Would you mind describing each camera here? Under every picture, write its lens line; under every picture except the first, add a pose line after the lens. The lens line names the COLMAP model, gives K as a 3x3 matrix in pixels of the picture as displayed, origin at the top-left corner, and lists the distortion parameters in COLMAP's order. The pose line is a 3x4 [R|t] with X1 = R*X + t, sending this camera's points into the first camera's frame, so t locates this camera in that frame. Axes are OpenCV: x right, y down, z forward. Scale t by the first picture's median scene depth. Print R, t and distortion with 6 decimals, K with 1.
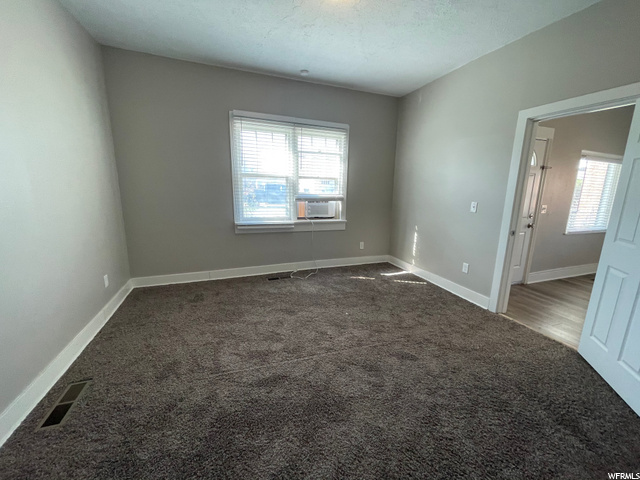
lens RADIAL K [[259.1, 0, 318.9], [0, 259.1, 236.0], [0, 0, 1]] dist [-0.000302, 0.000018]
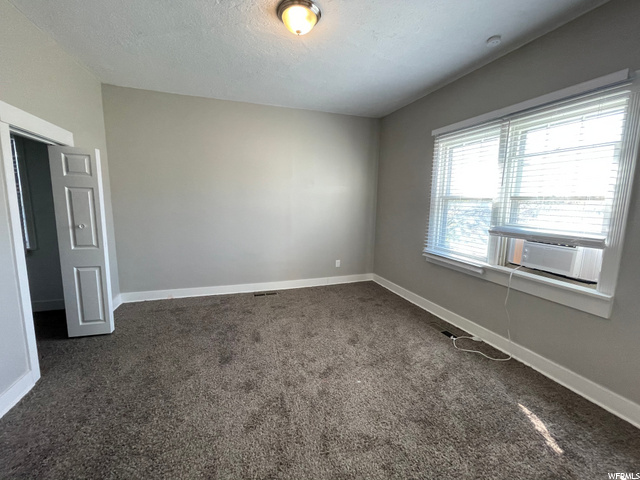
lens RADIAL K [[259.1, 0, 318.9], [0, 259.1, 236.0], [0, 0, 1]] dist [-0.000302, 0.000018]
pose [[-0.029484, 0.112835, -0.993176, 0.629665], [-0.209963, 0.970741, 0.116520, -0.128991], [0.977265, 0.211966, -0.004930, 0.641397]]
